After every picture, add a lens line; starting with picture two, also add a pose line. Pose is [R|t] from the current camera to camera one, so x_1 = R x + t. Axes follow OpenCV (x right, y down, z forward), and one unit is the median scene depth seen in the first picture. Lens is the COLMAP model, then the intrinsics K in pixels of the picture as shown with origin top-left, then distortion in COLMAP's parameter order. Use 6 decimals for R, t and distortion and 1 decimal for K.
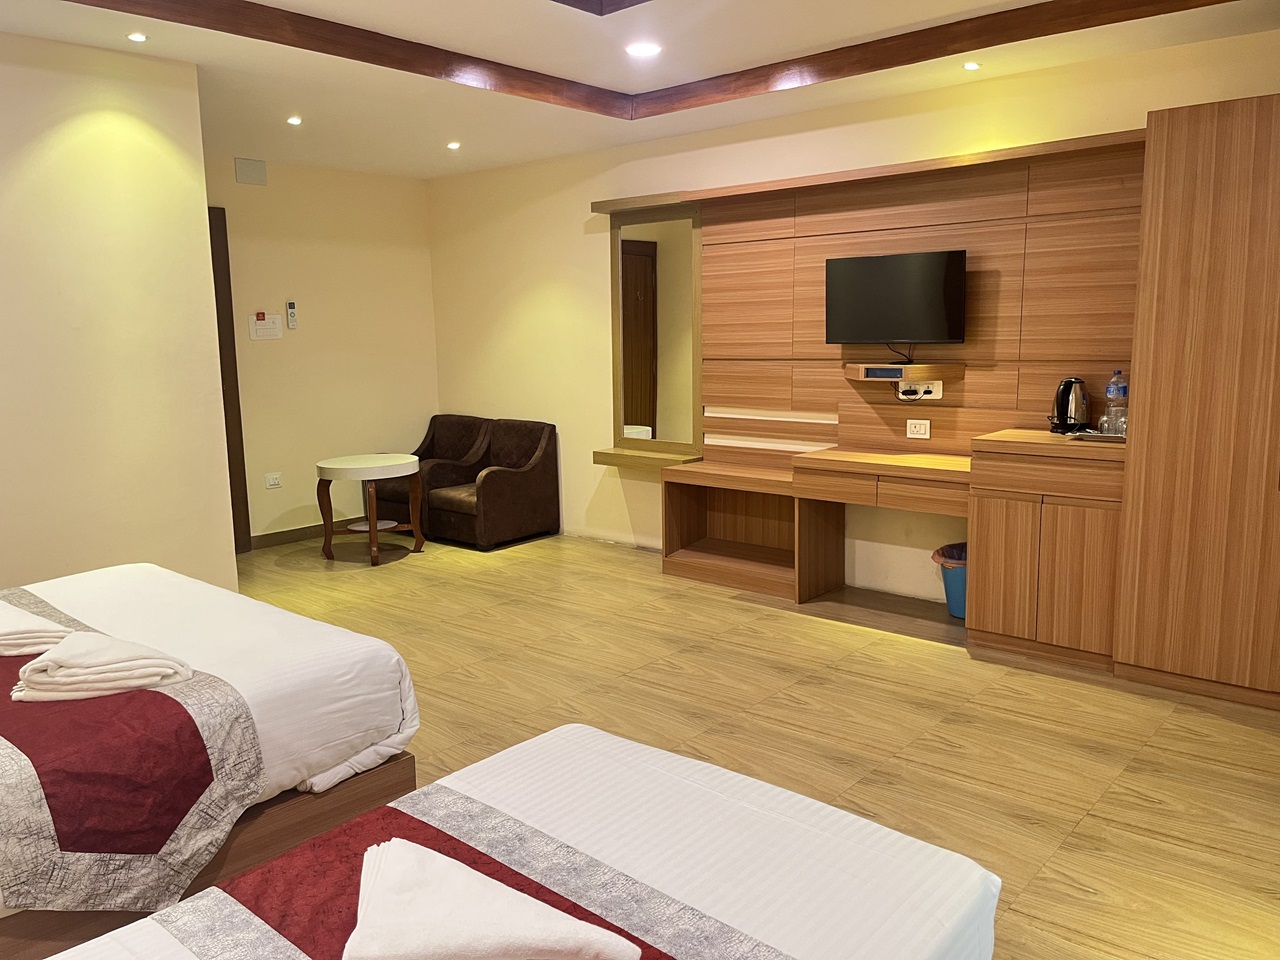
lens RADIAL K [[975.2, 0, 640.0], [0, 975.2, 480.0], [0, 0, 1]] dist [0.030129, -0.065047]
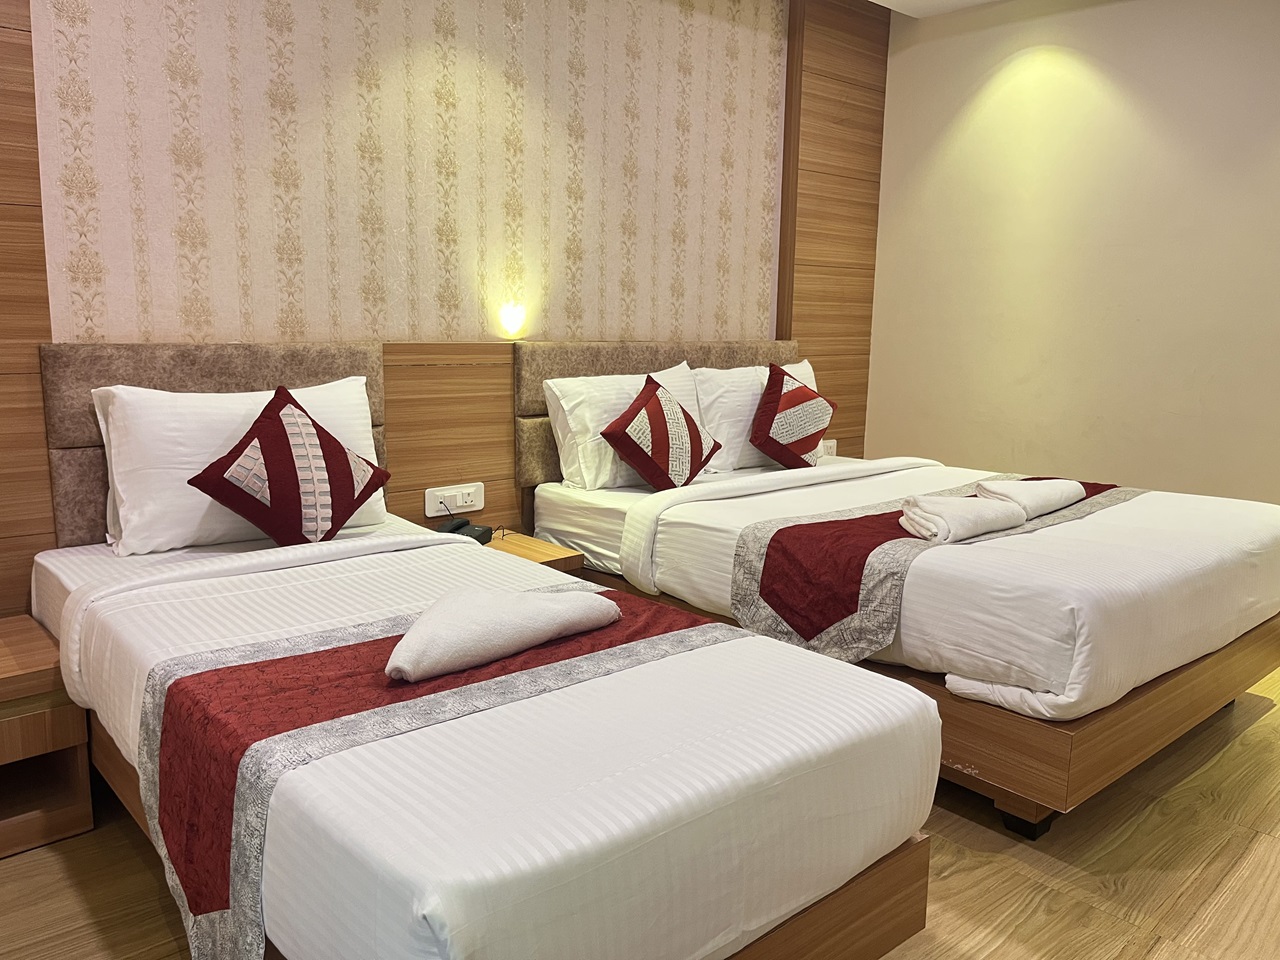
lens RADIAL K [[975.2, 0, 640.0], [0, 975.2, 480.0], [0, 0, 1]] dist [0.030129, -0.065047]
pose [[-0.119089, 0.181196, -0.976210, 0.662273], [-0.179164, 0.963145, 0.200628, -0.021666], [0.976585, 0.198794, -0.082237, 0.808110]]
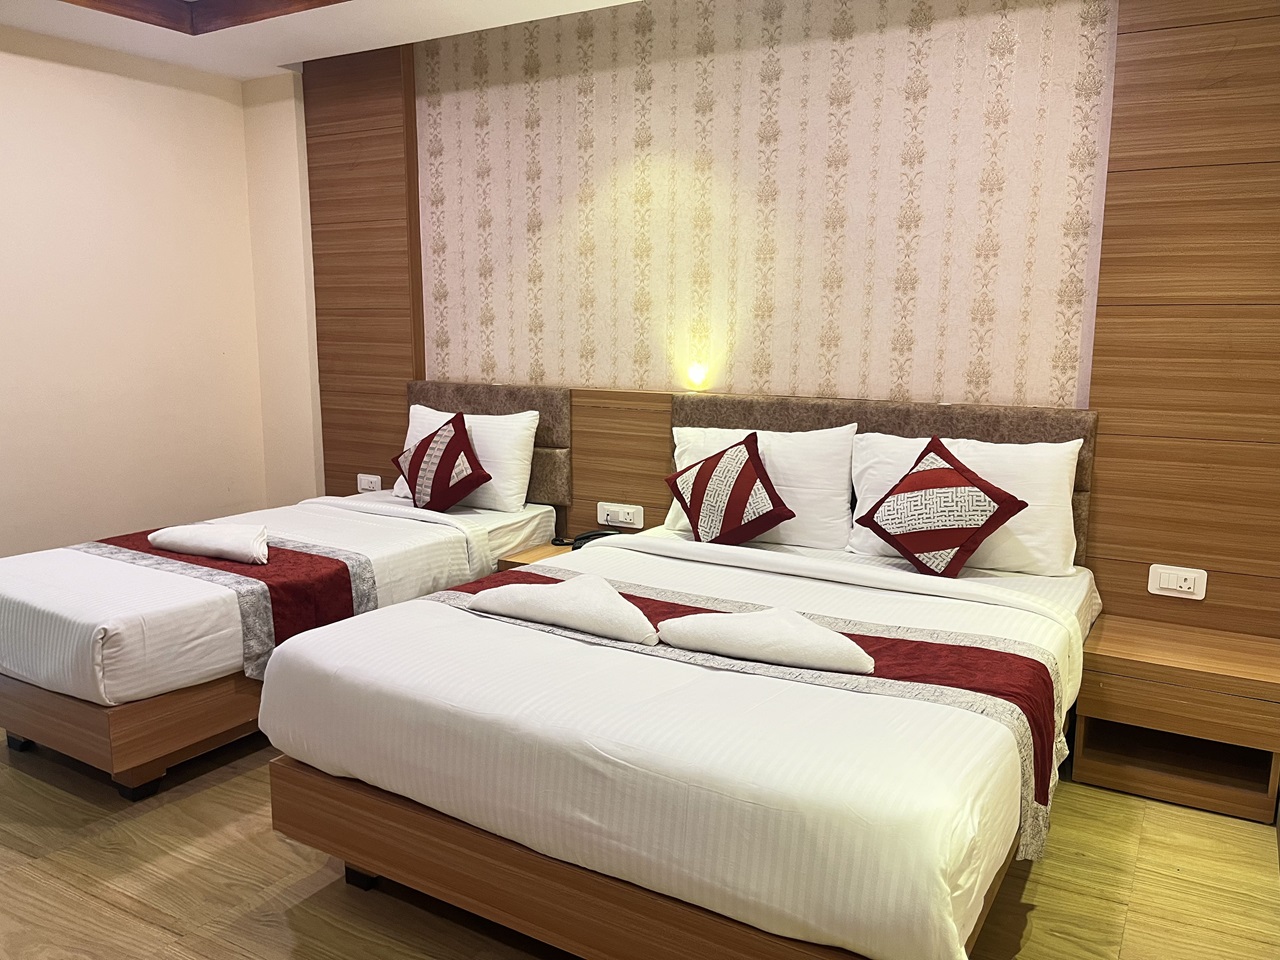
lens RADIAL K [[975.2, 0, 640.0], [0, 975.2, 480.0], [0, 0, 1]] dist [0.030129, -0.065047]
pose [[-0.984602, 0.039437, -0.170303, -0.417179], [-0.016658, 0.948619, 0.315981, -0.281334], [0.174014, 0.313953, -0.933356, 2.065913]]
